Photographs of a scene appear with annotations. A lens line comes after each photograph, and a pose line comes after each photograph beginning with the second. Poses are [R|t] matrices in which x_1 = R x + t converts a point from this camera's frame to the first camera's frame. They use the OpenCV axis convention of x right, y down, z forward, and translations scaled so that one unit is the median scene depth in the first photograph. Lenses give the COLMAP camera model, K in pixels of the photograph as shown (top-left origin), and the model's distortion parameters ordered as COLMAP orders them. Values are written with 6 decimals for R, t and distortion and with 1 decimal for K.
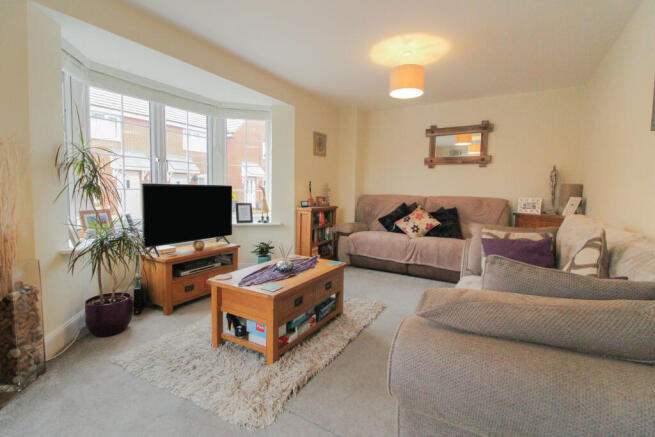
lens RADIAL K [[306.4, 0, 332.2], [0, 306.4, 214.9], [0, 0, 1]] dist [-0.003121, -0.001189]
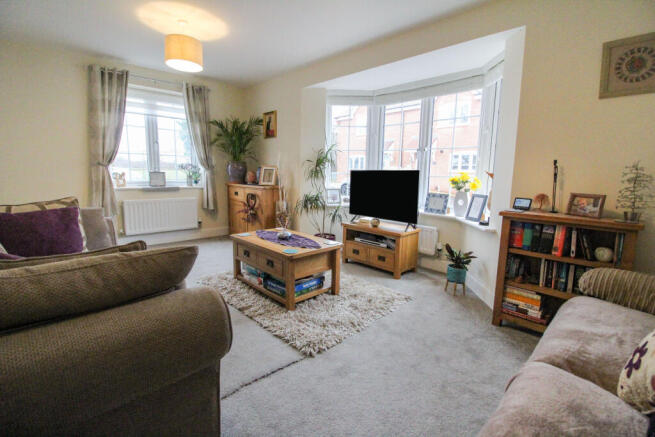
lens RADIAL K [[306.4, 0, 332.2], [0, 306.4, 214.9], [0, 0, 1]] dist [-0.003121, -0.001189]
pose [[-0.291348, 0.107412, -0.950568, 0.673921], [-0.111837, 0.983038, 0.145359, -0.074718], [0.950057, 0.148658, -0.274394, 1.109263]]
